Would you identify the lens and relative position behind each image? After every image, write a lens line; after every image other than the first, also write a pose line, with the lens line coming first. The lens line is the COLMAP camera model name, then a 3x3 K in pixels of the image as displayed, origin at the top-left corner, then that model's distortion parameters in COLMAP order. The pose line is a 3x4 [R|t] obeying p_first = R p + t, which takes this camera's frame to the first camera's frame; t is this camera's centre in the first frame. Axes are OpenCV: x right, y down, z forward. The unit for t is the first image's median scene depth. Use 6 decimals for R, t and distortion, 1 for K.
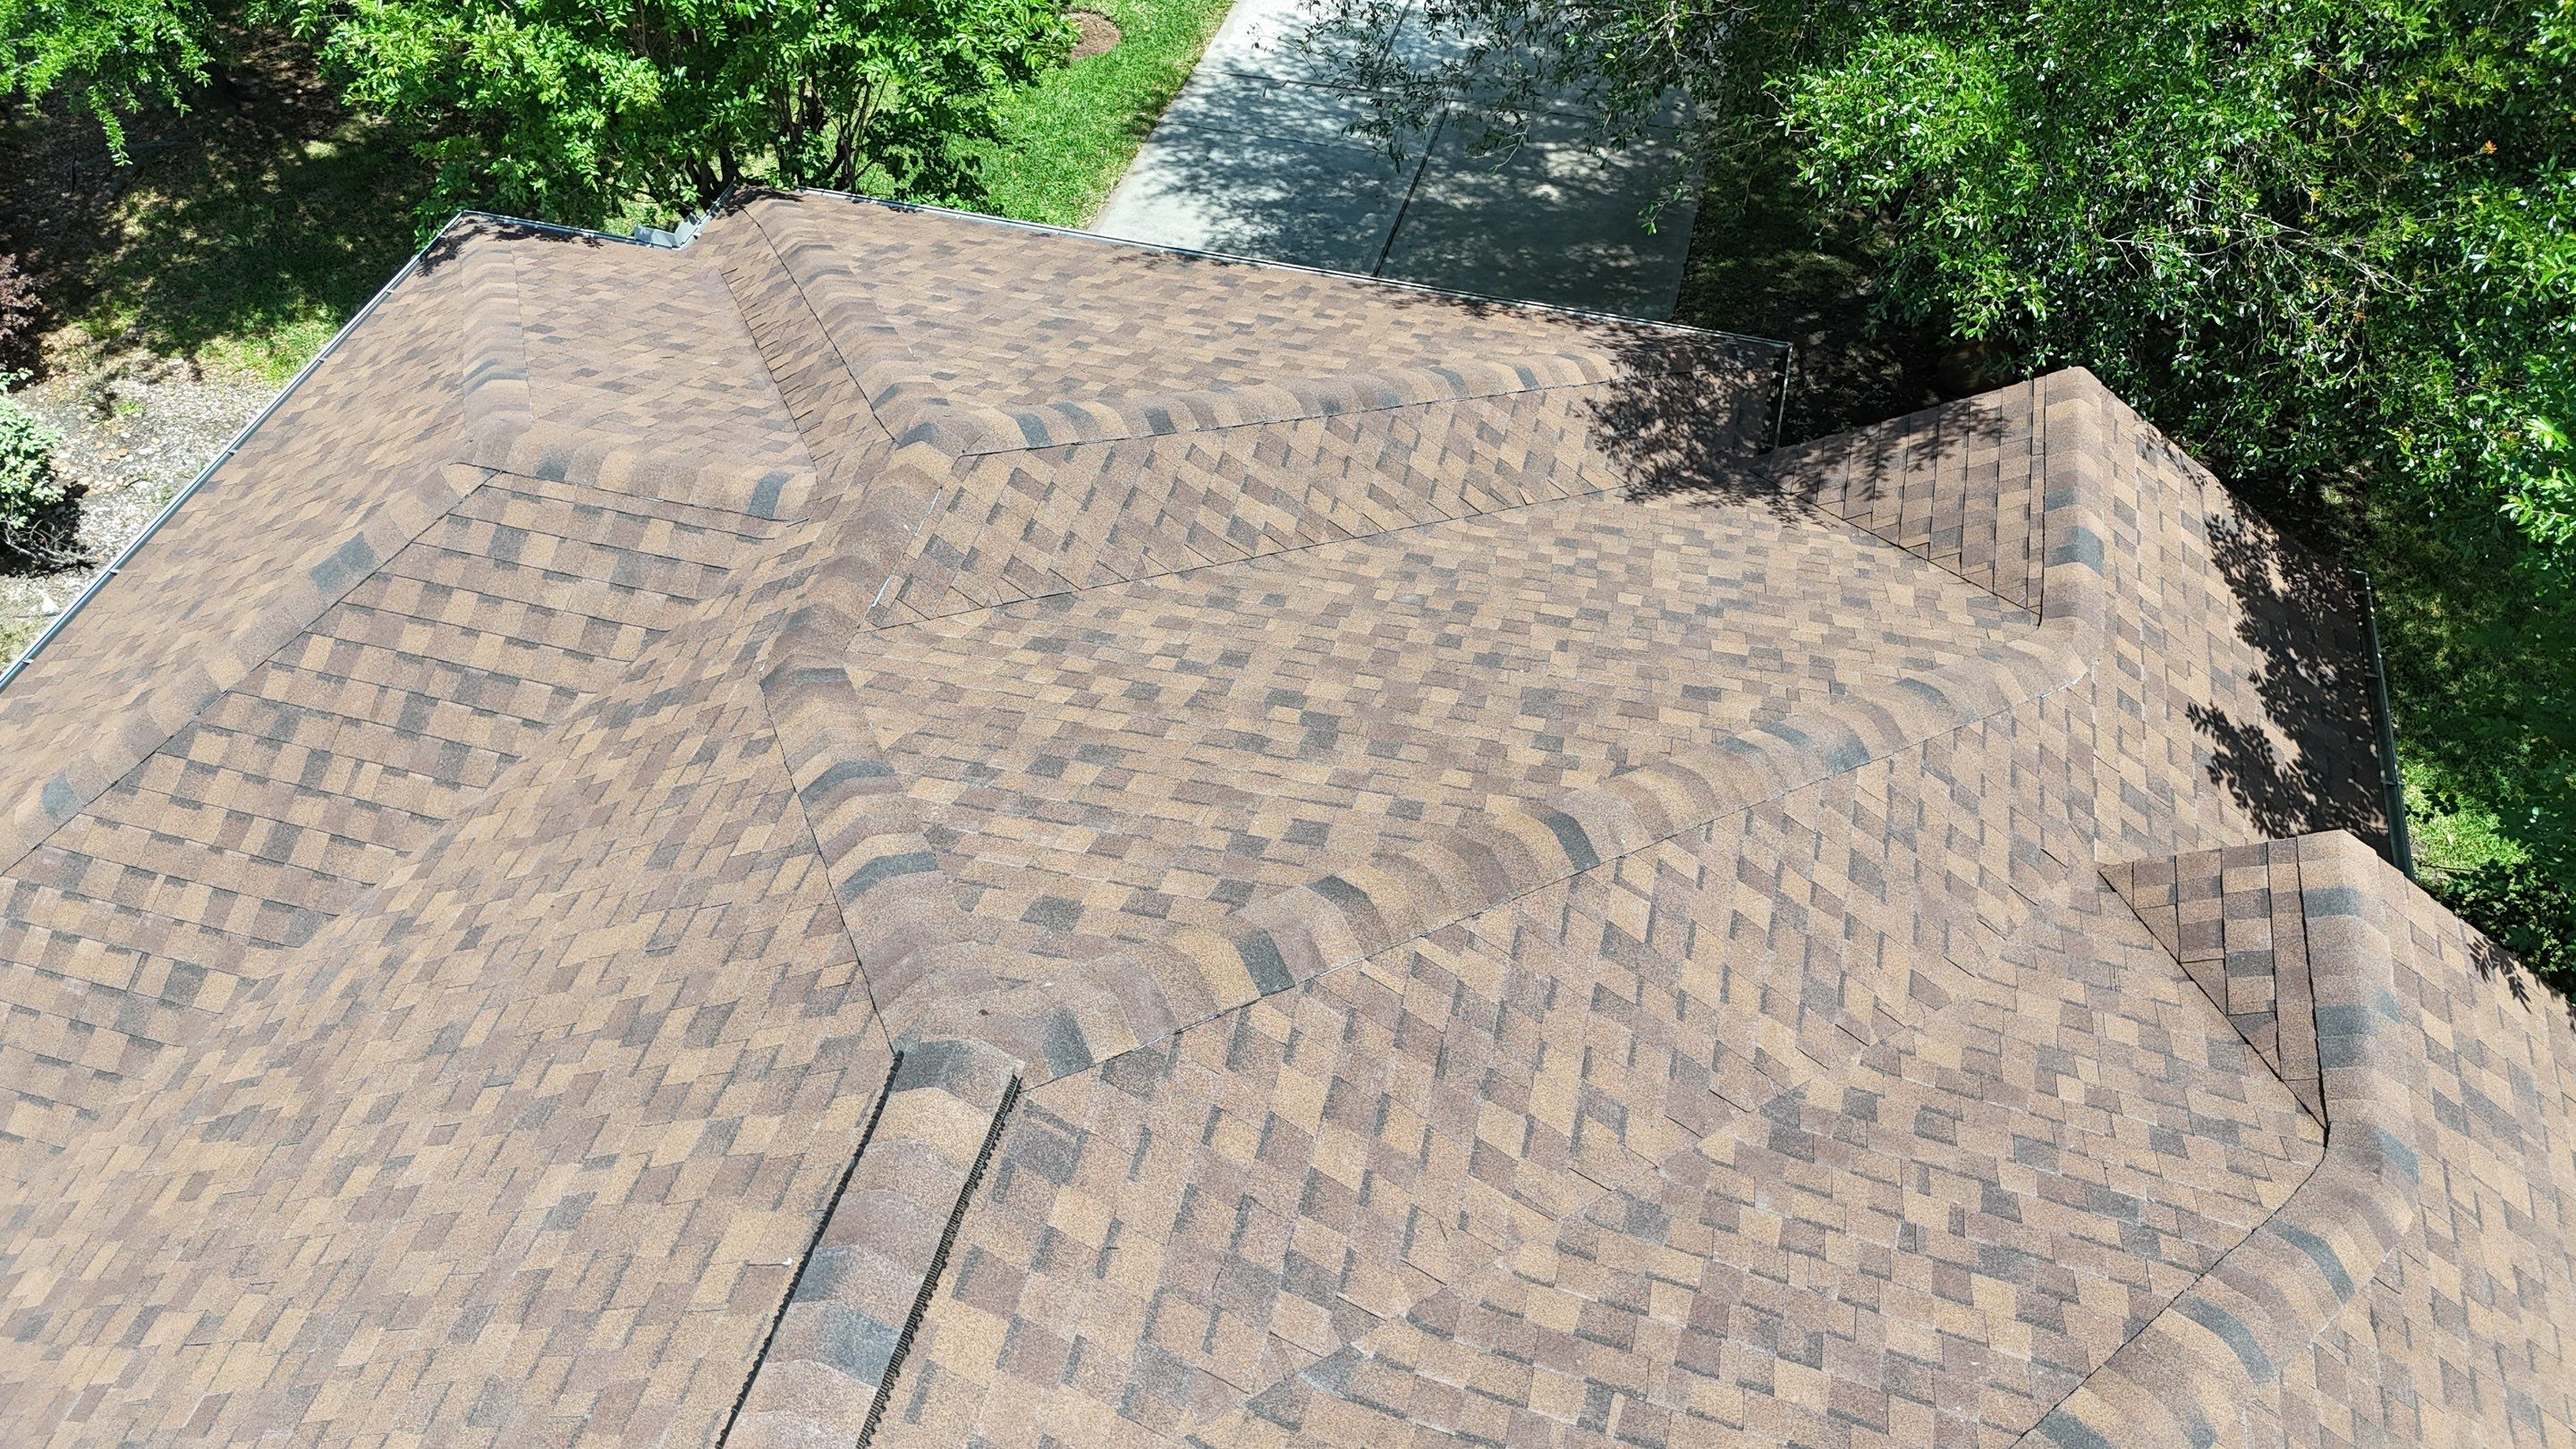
lens RADIAL K [[1925.1, 0, 1281.6], [0, 1925.1, 710.0], [0, 0, 1]] dist [0.085438, -0.090028]
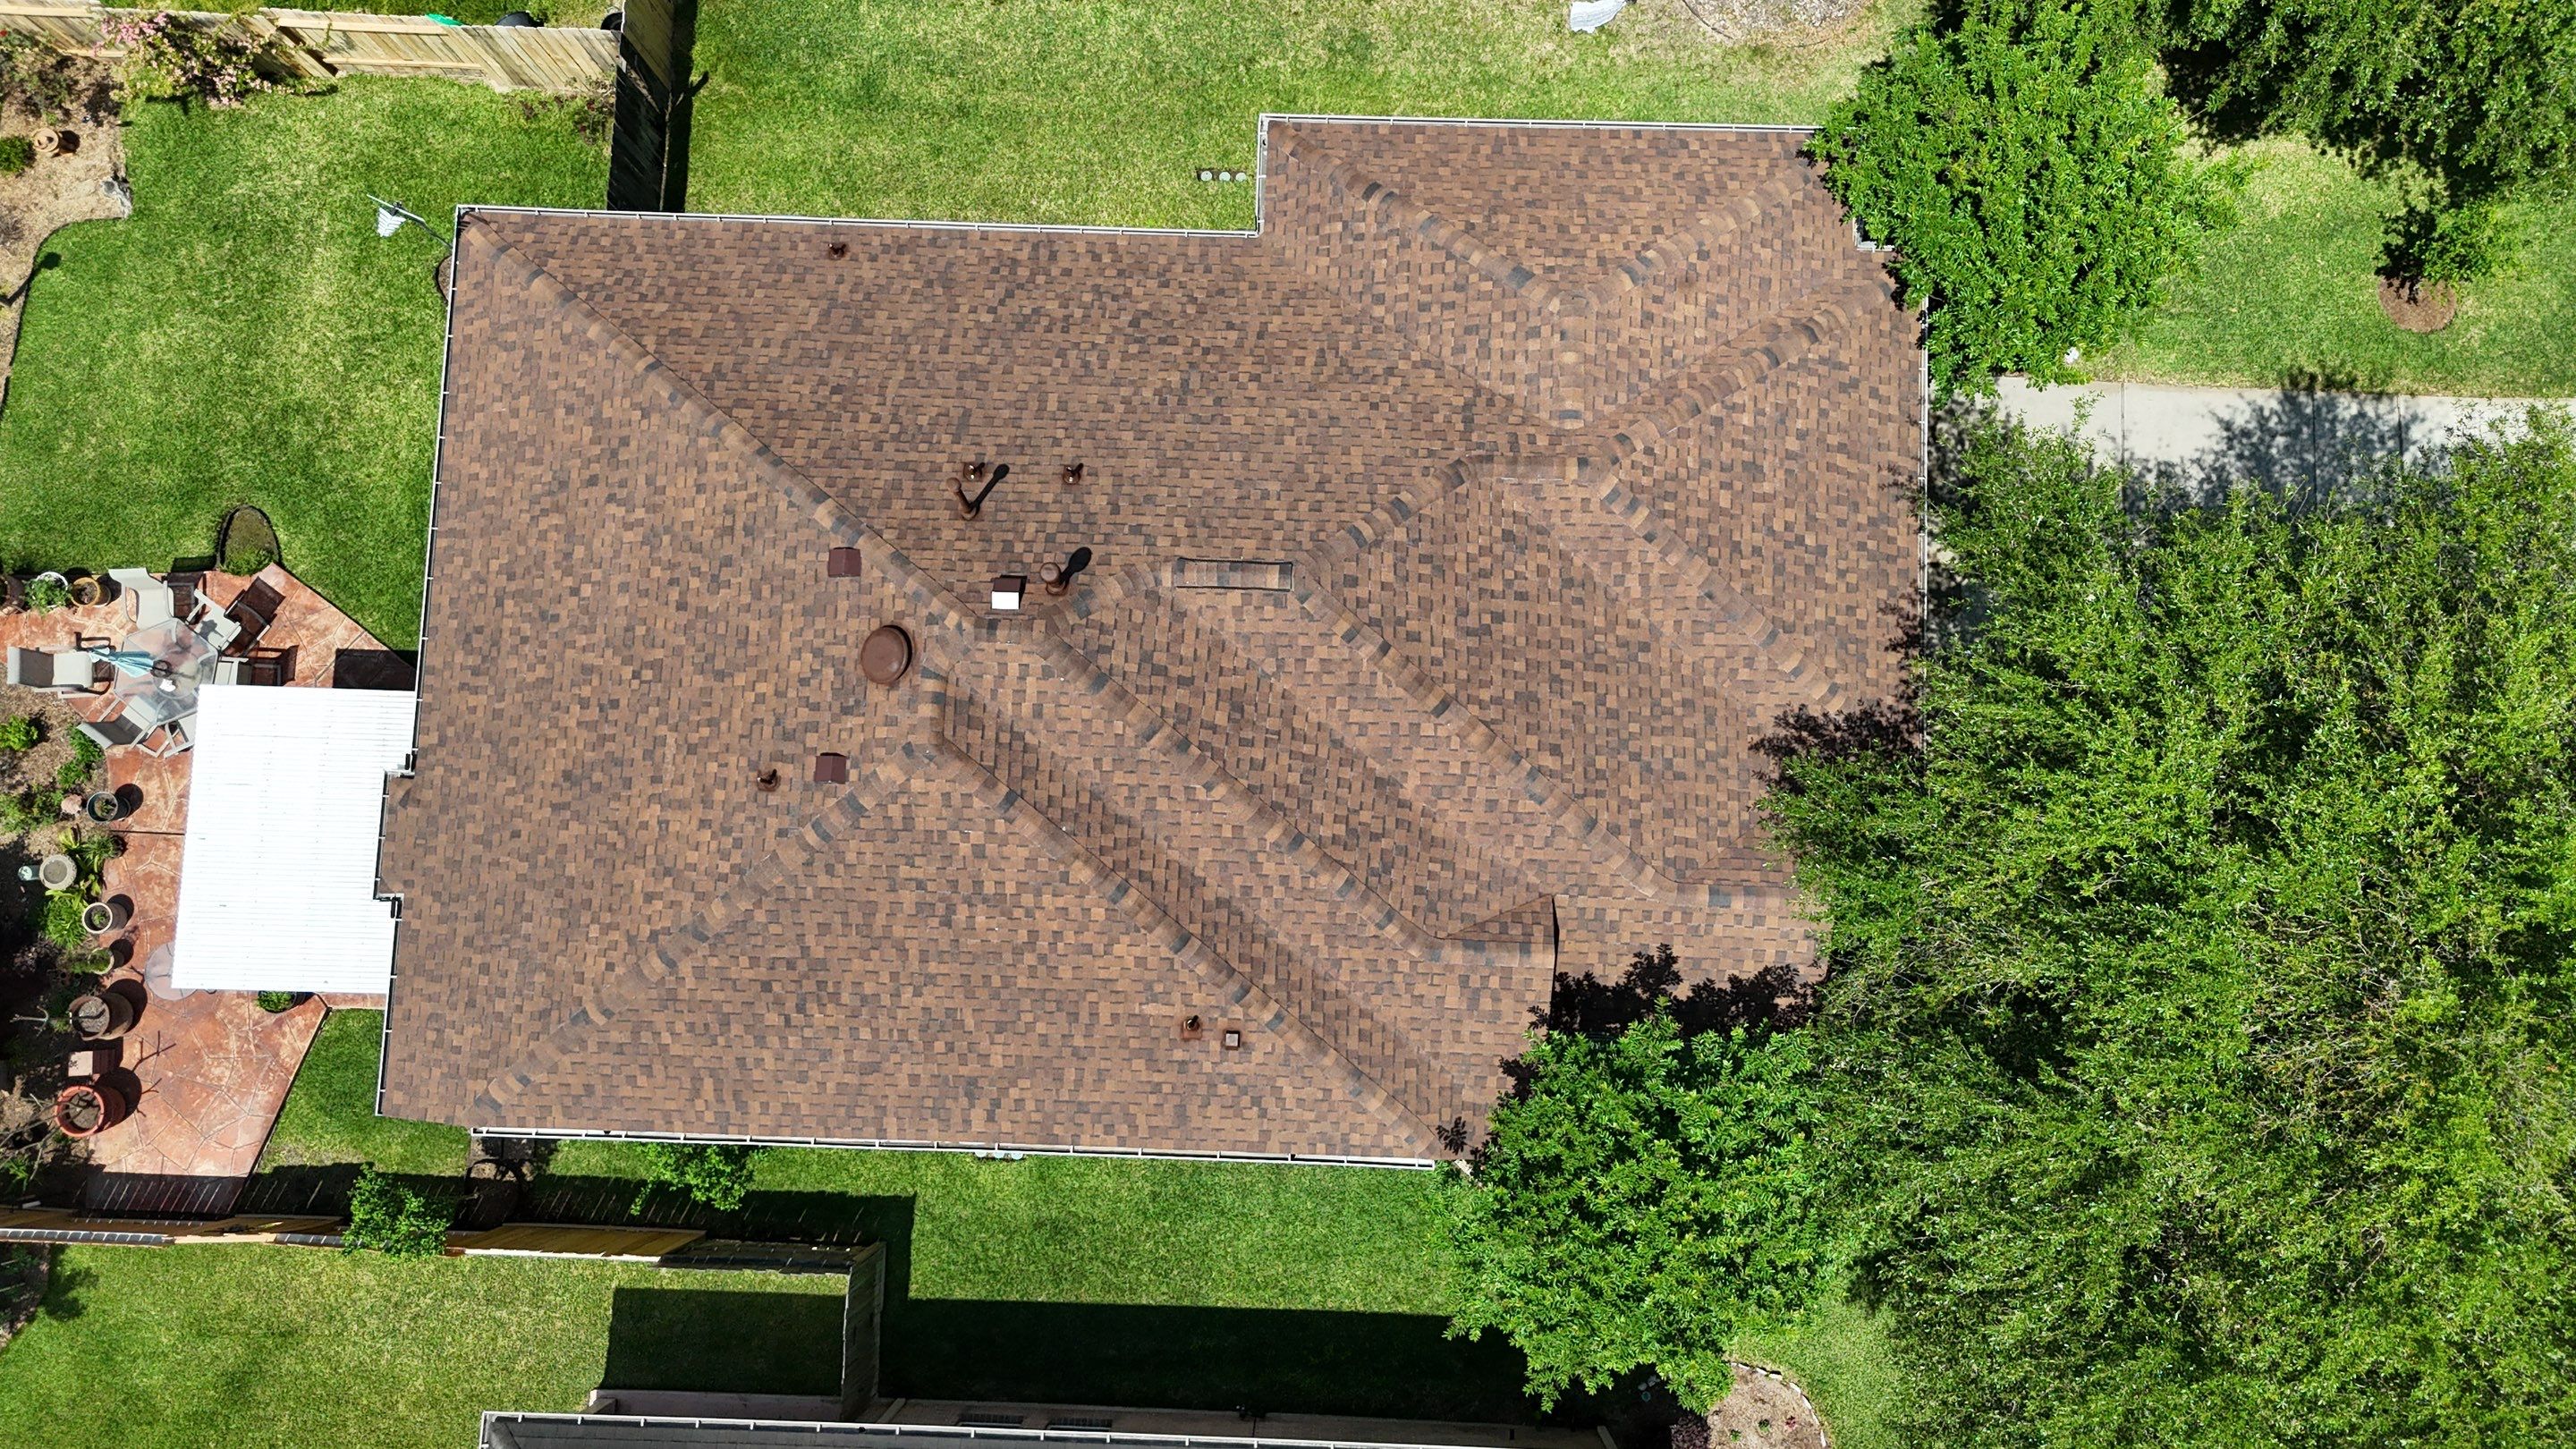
lens RADIAL K [[1925.1, 0, 1289.2], [0, 1925.1, 708.2], [0, 0, 1]] dist [0.085438, -0.090028]
pose [[0.222413, 0.968387, -0.112956, 0.522251], [-0.709444, 0.240224, 0.662557, -2.228703], [0.668746, -0.067225, 0.740445, -1.923999]]
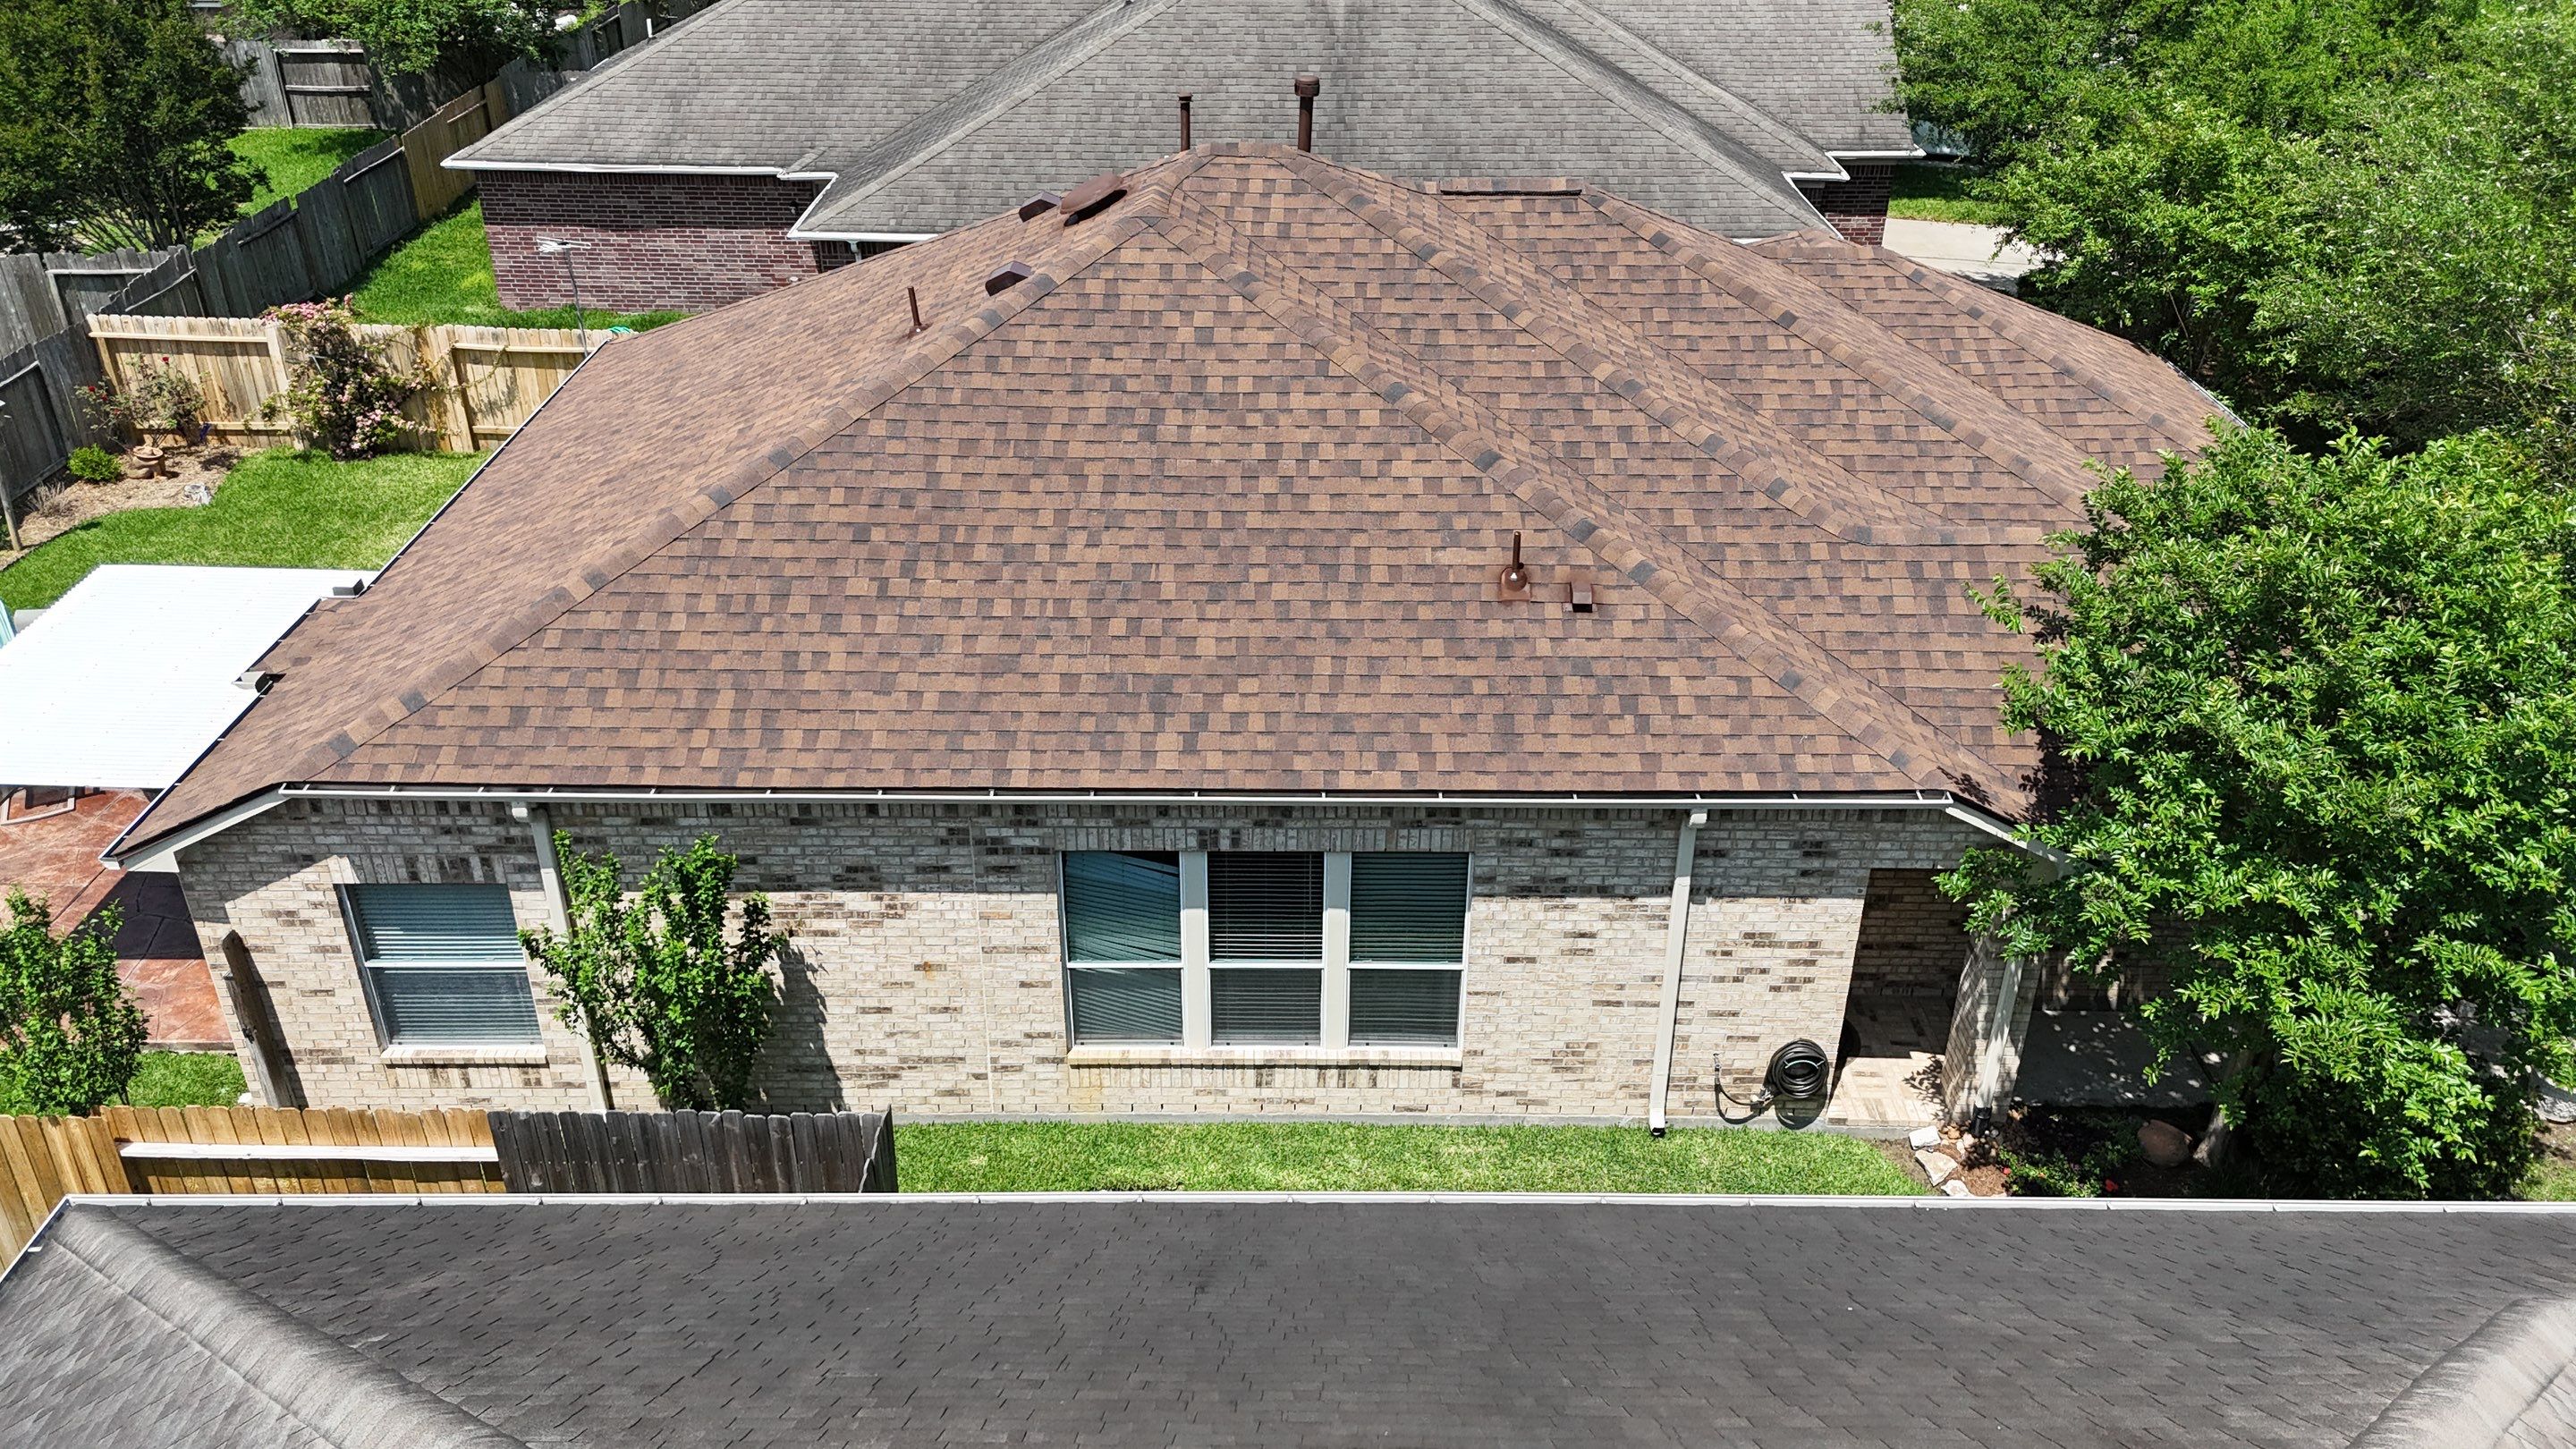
lens RADIAL K [[1925.1, 0, 1286.3], [0, 1925.1, 730.1], [0, 0, 1]] dist [0.085438, -0.090028]
pose [[0.257790, 0.480847, -0.838052, 2.755884], [-0.717090, 0.676532, 0.167590, 0.551400], [0.647554, 0.557755, 0.519214, -0.605854]]
